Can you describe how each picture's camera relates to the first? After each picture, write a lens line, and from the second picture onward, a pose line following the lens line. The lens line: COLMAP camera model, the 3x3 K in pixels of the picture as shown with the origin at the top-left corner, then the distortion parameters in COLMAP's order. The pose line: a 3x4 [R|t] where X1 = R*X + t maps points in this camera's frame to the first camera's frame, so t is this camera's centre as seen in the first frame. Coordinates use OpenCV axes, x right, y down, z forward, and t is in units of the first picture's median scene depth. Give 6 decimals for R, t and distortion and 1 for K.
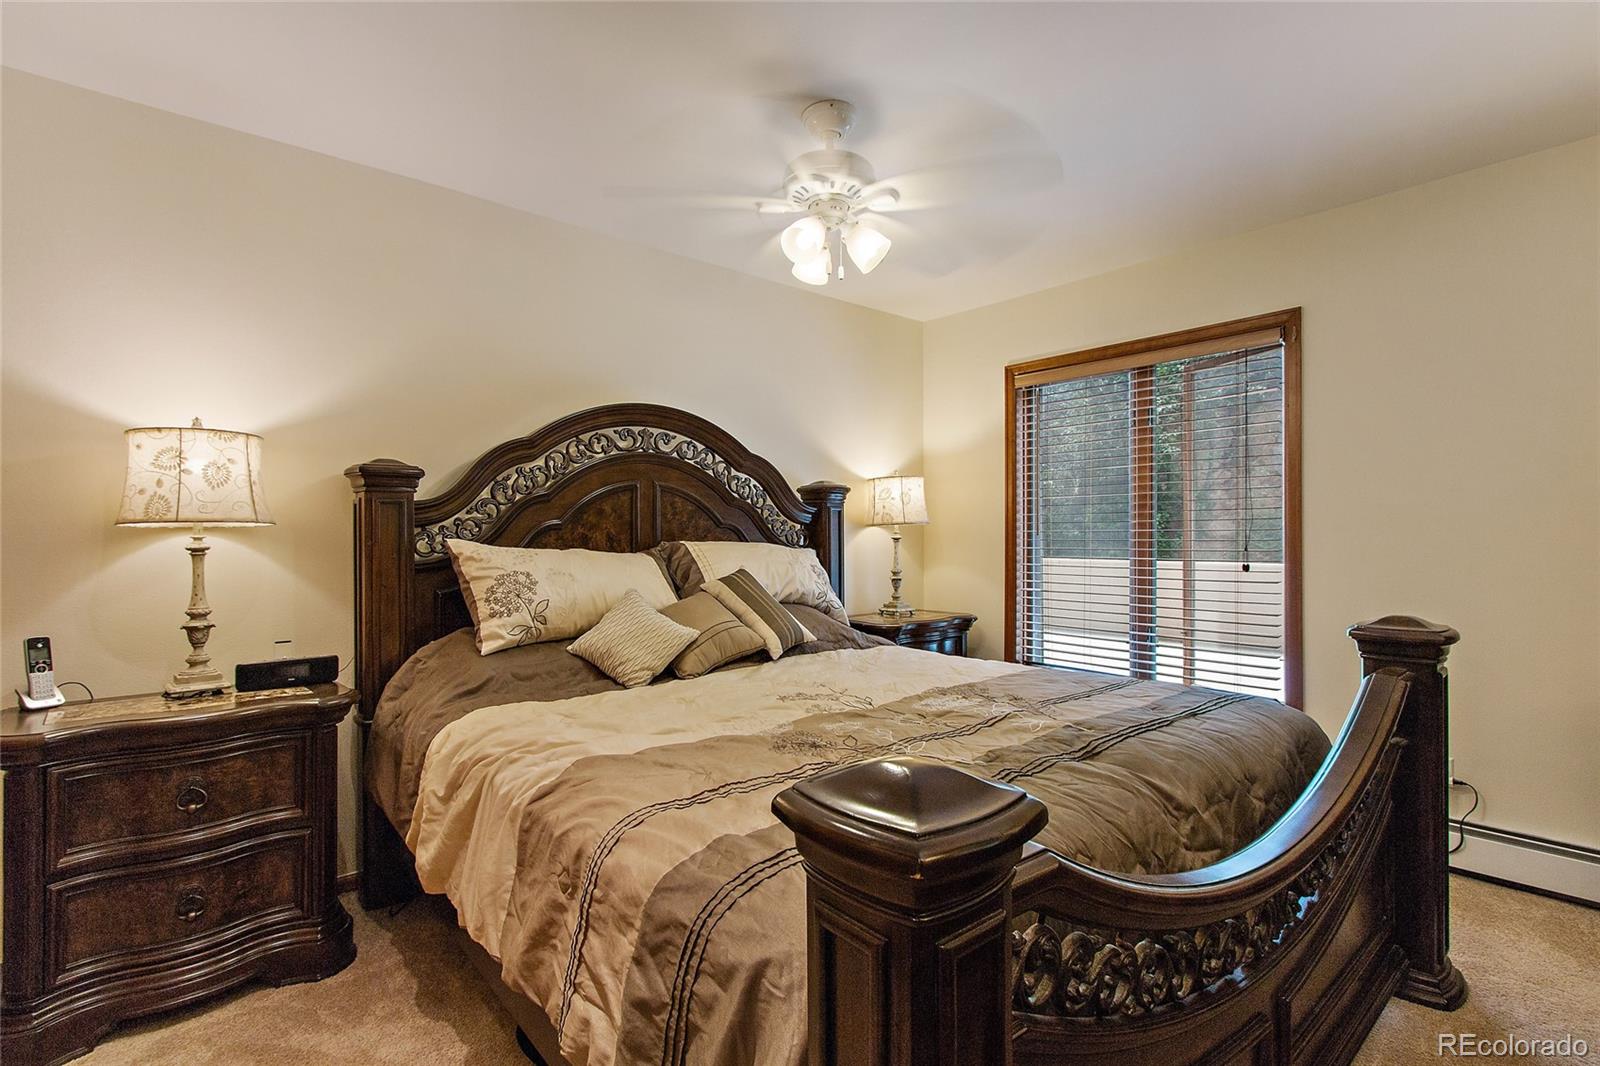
lens RADIAL K [[742.5, 0, 784.7], [0, 742.5, 516.9], [0, 0, 1]] dist [0.005443, -0.000549]
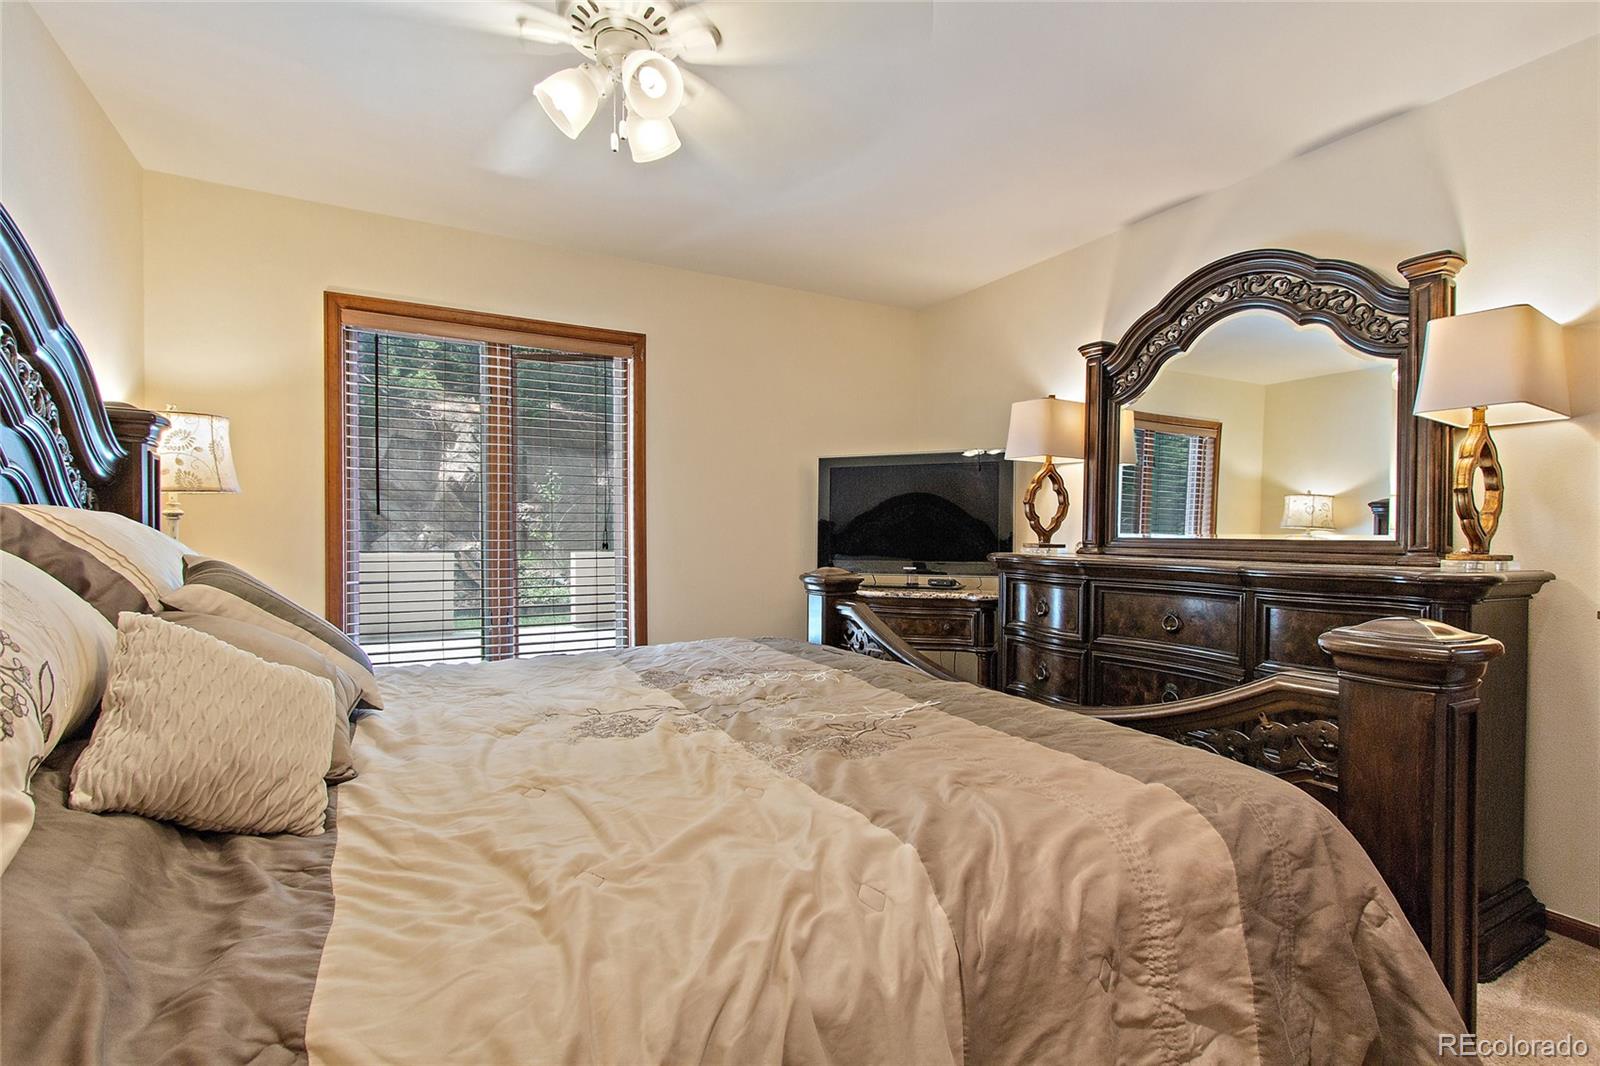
lens RADIAL K [[742.5, 0, 784.7], [0, 742.5, 516.9], [0, 0, 1]] dist [0.005443, -0.000549]
pose [[0.196372, 0.023130, 0.980257, -0.435152], [-0.021441, 0.999584, -0.019290, 0.039039], [-0.980295, -0.017229, 0.196786, 0.491982]]
